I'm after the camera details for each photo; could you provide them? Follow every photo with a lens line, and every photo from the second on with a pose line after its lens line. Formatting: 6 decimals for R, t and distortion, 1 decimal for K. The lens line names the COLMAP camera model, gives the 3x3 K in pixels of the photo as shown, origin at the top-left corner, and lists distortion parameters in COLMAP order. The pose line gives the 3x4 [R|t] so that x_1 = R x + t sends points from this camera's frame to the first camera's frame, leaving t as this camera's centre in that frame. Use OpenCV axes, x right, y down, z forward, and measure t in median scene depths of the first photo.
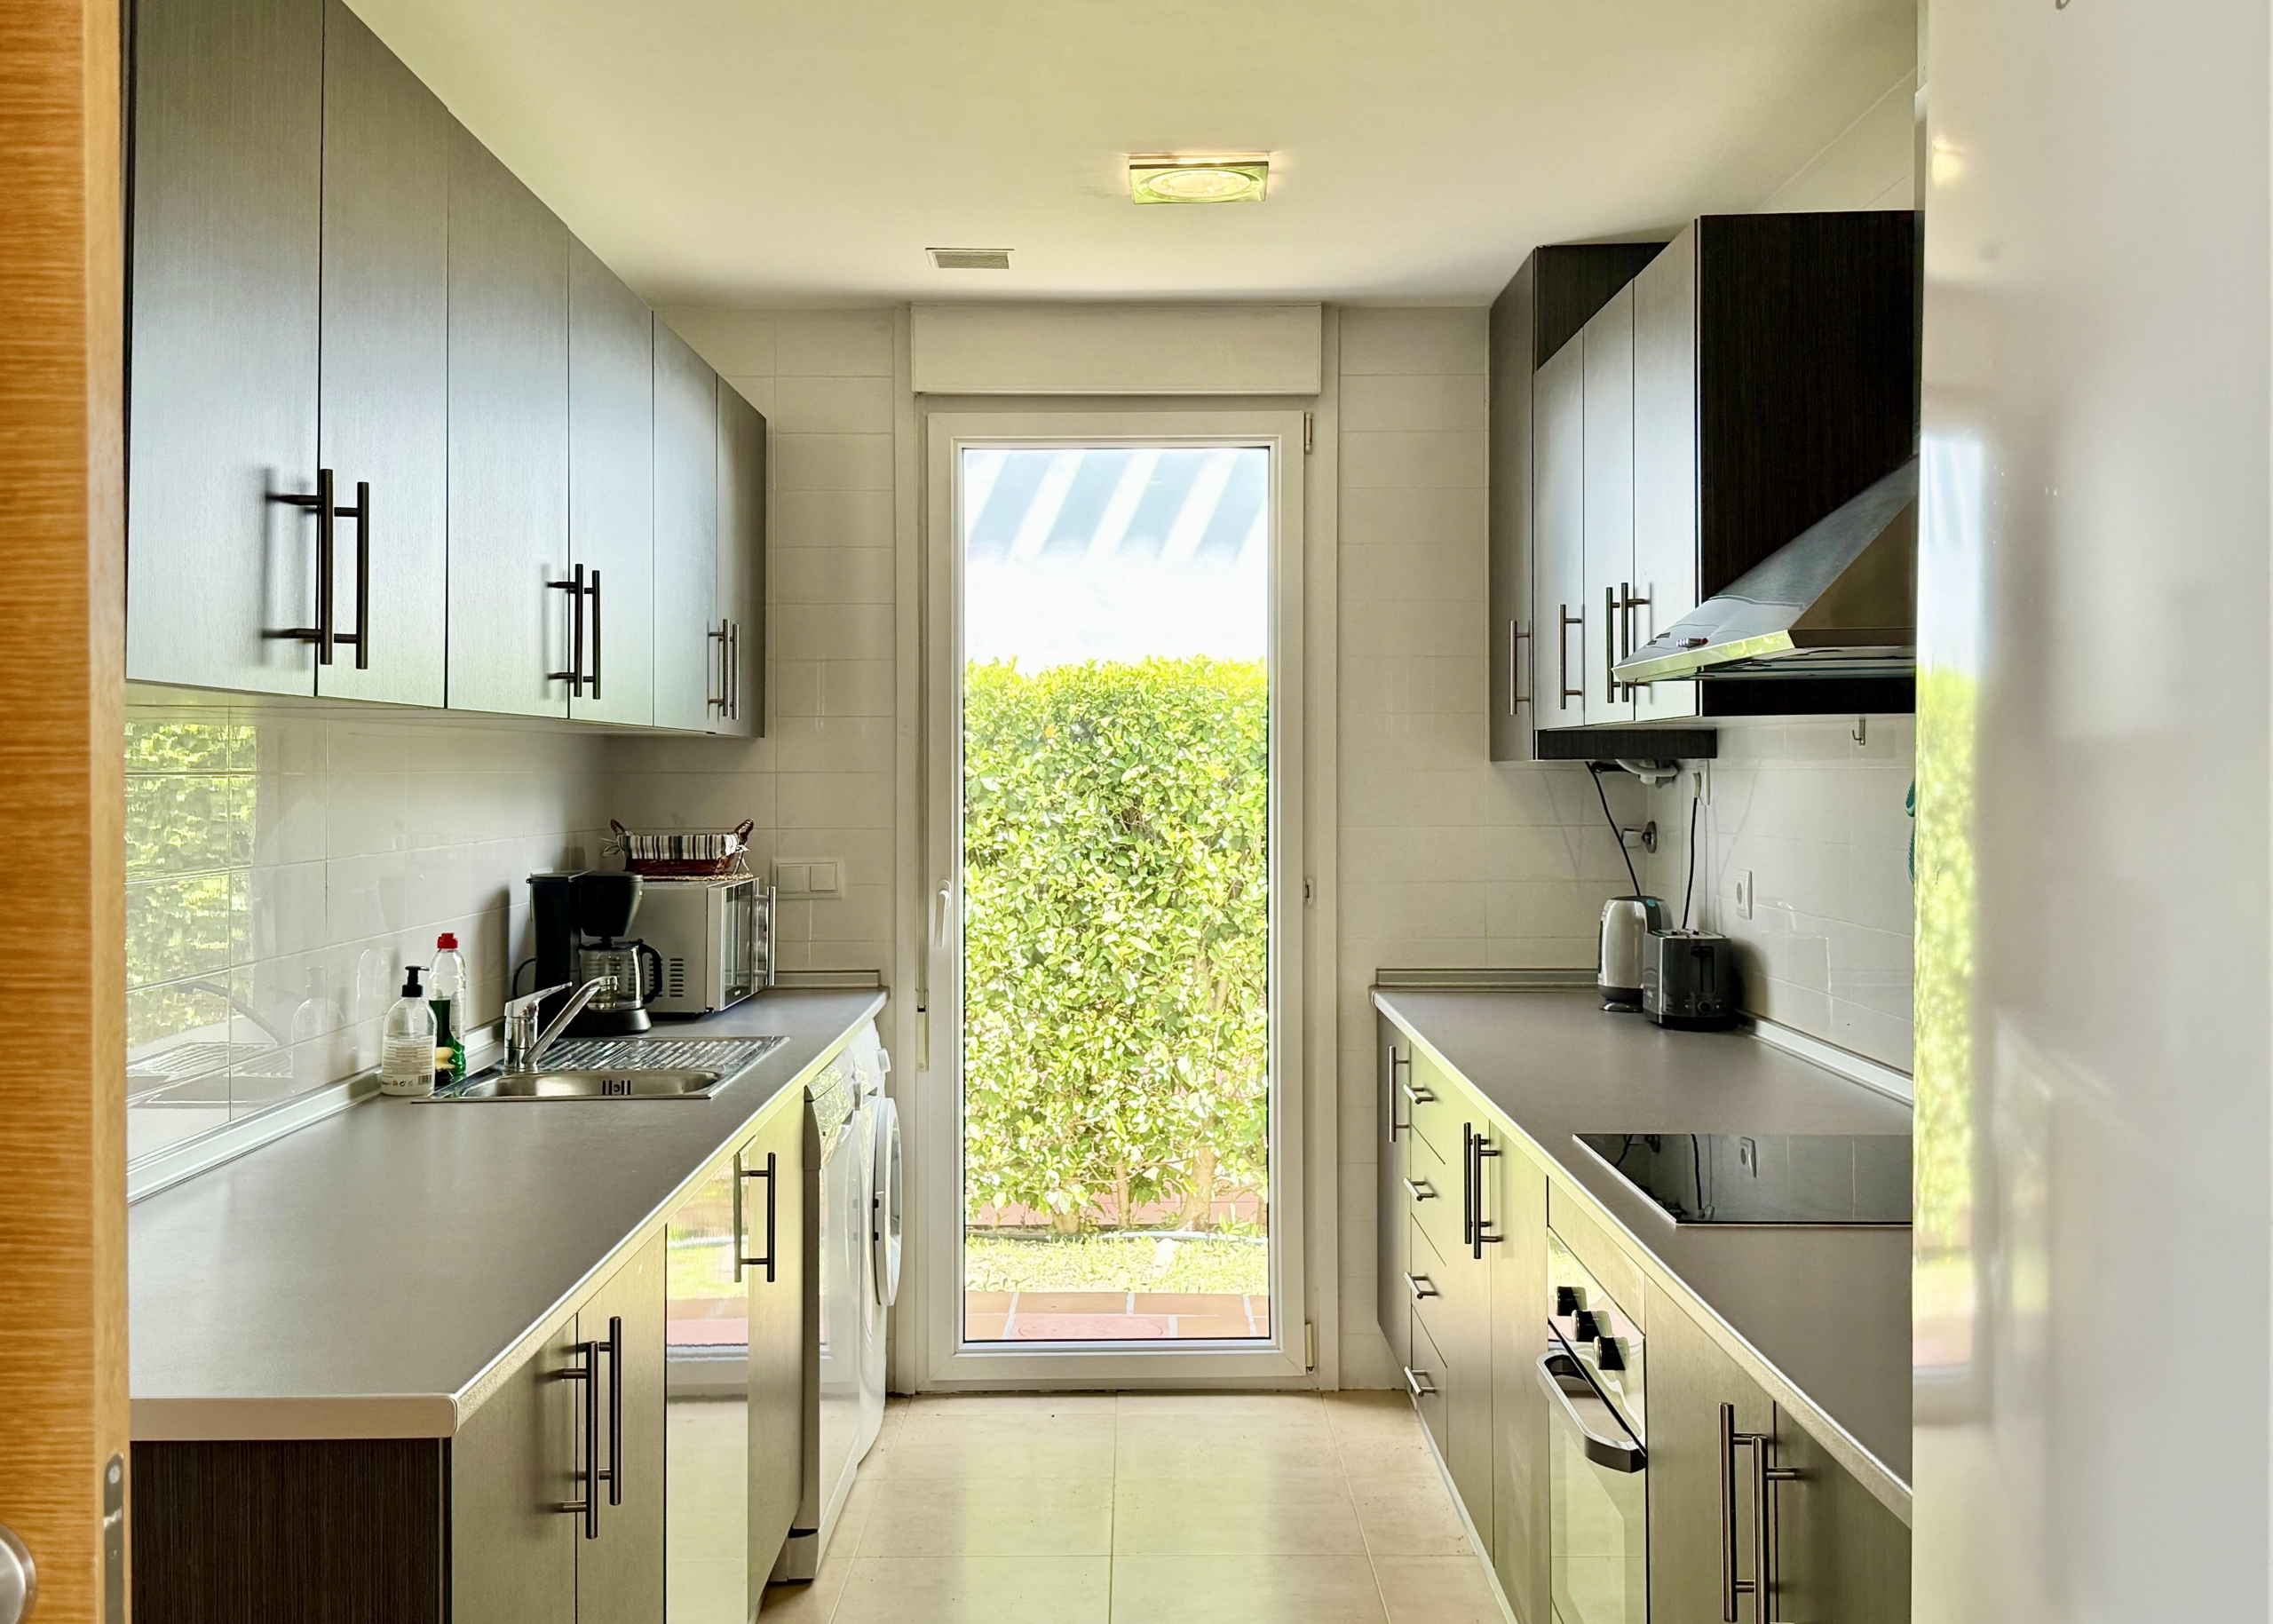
lens RADIAL K [[2468.5, 0, 1136.5], [0, 2468.5, 812.0], [0, 0, 1]] dist [0.007754, 0.003117]
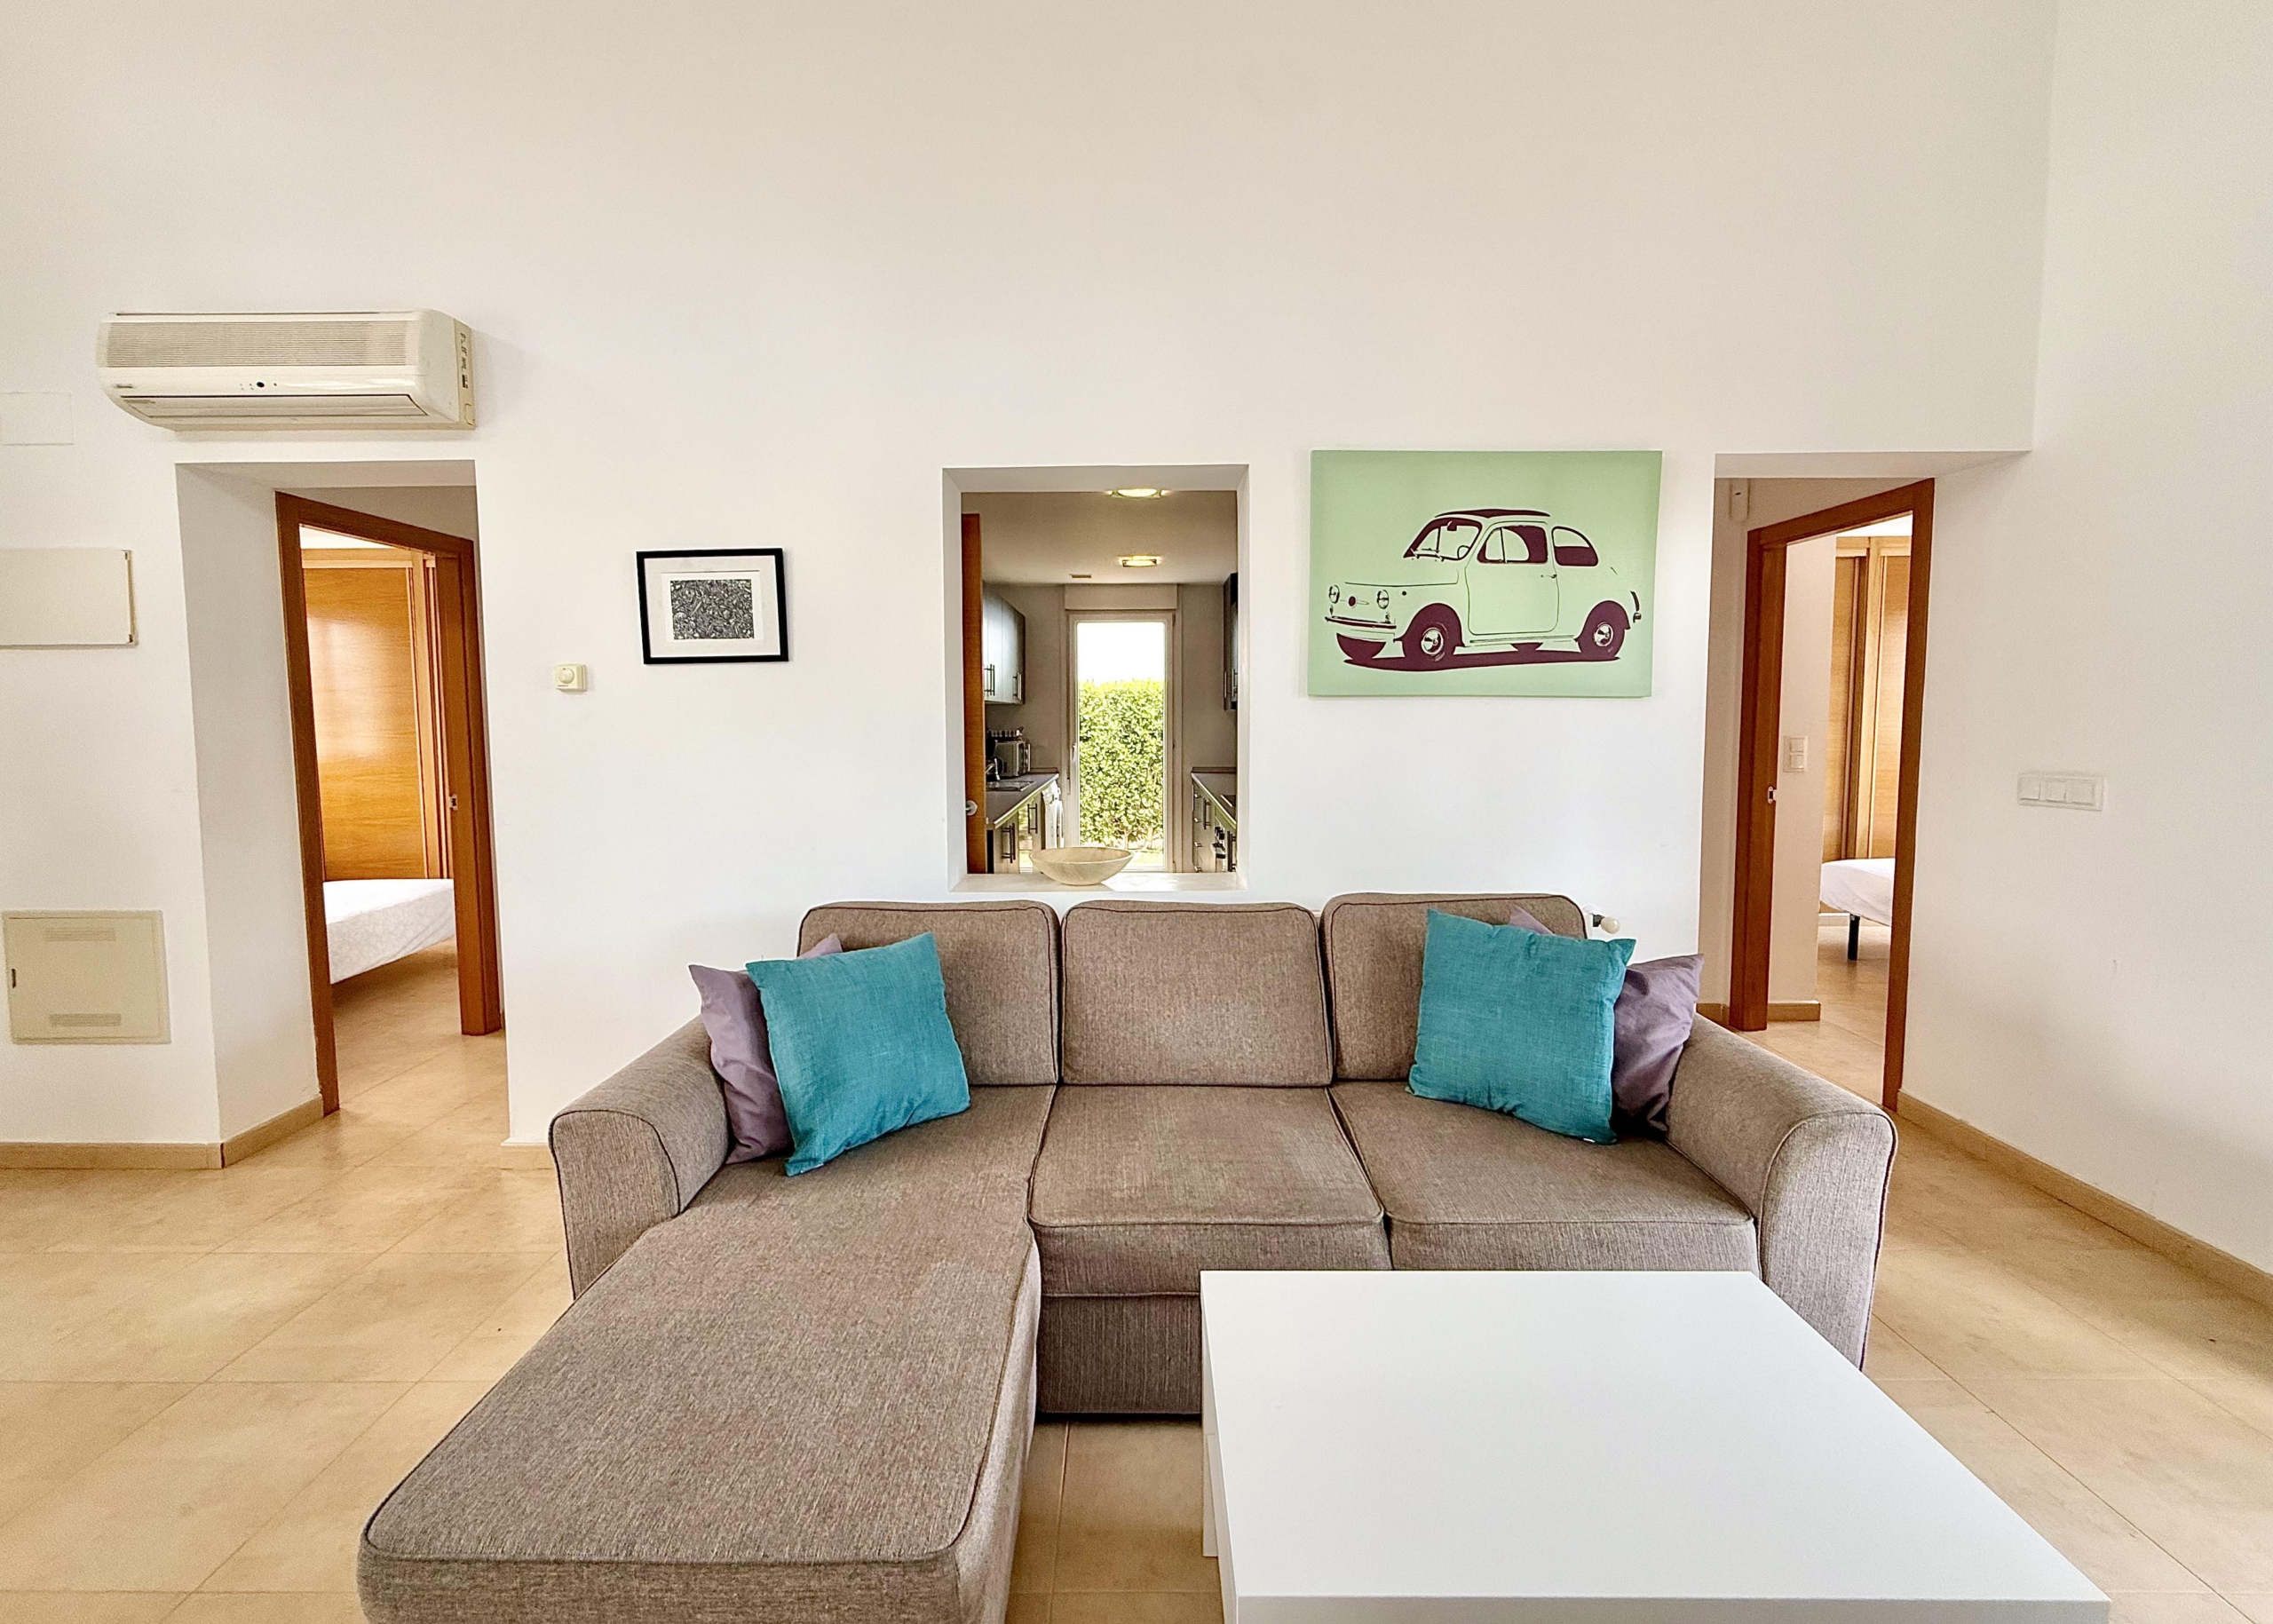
lens RADIAL K [[916.2, 0, 1127.2], [0, 916.2, 773.9], [0, 0, 1]] dist [-0.000786, -0.000008]
pose [[0.999911, -0.002338, -0.013169, 0.012750], [0.002988, 0.998765, 0.049599, 0.004022], [0.013037, -0.049634, 0.998682, -0.249127]]
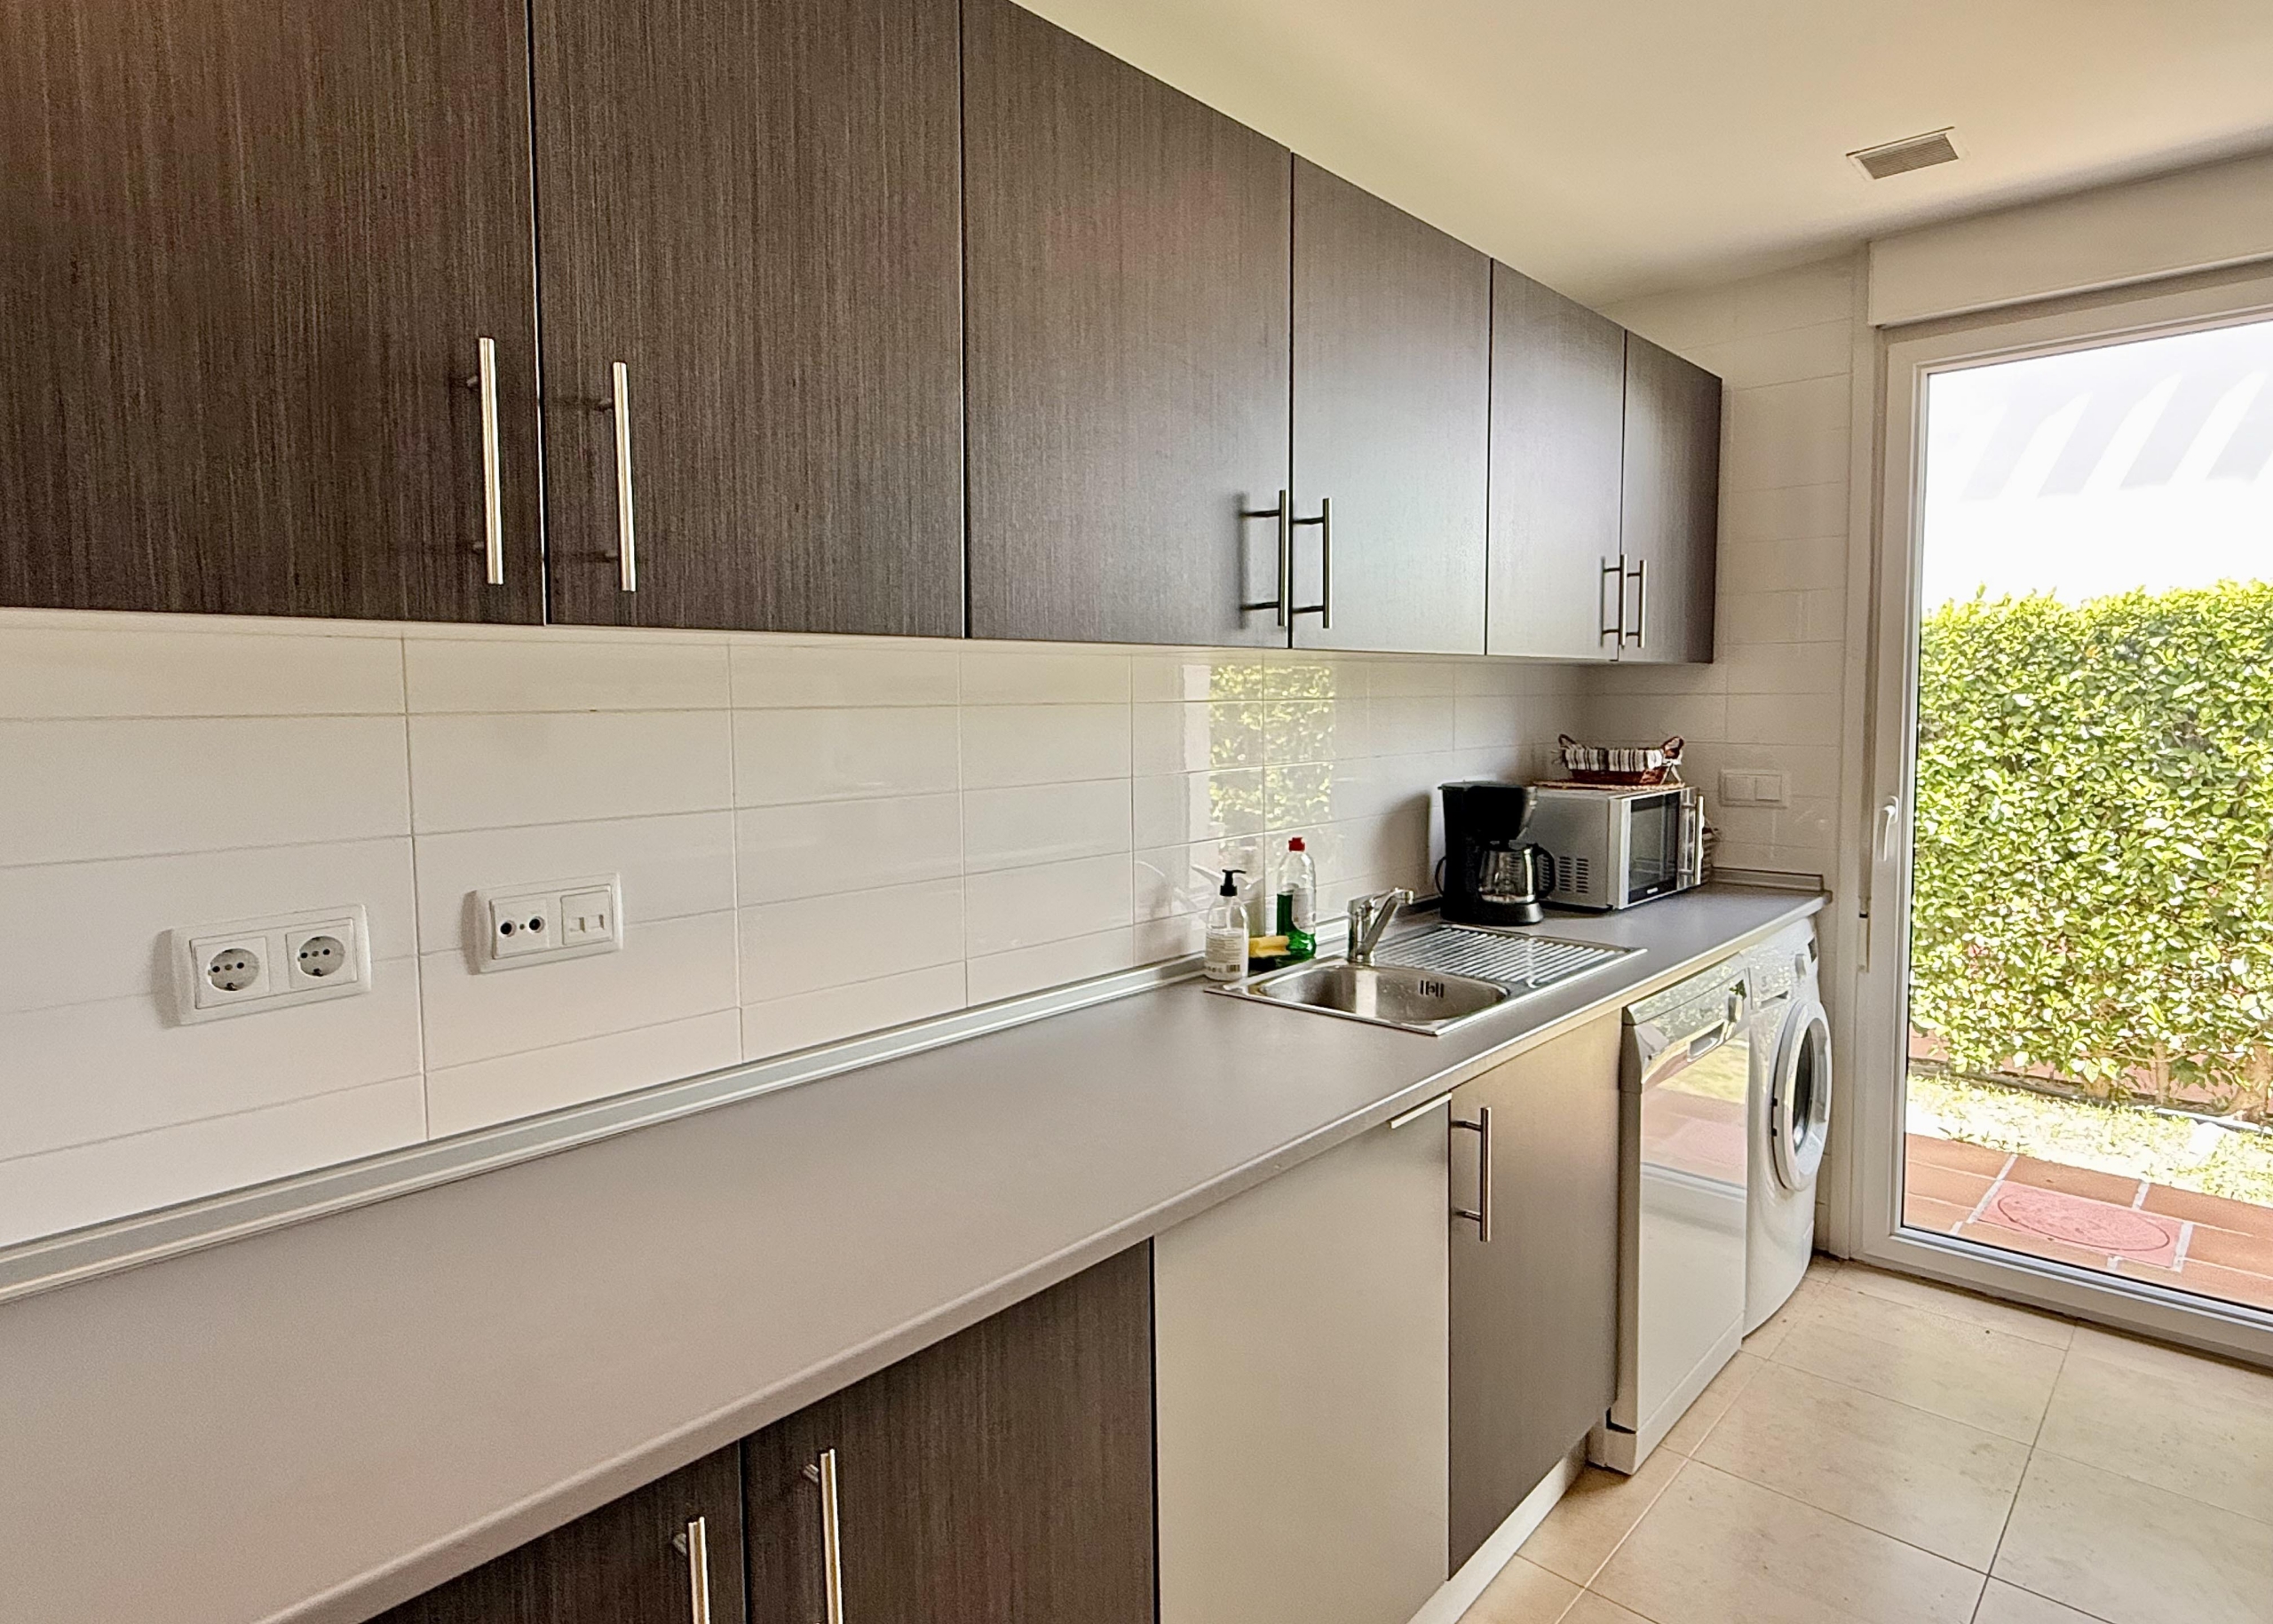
lens RADIAL K [[1263.9, 0, 1076.0], [0, 1263.9, 785.6], [0, 0, 1]] dist [-0.006910, -0.002475]
pose [[0.714173, 0.042527, -0.698676, 0.035684], [-0.001006, 0.998214, 0.059730, -0.006255], [0.699968, -0.041955, 0.712941, 0.278821]]
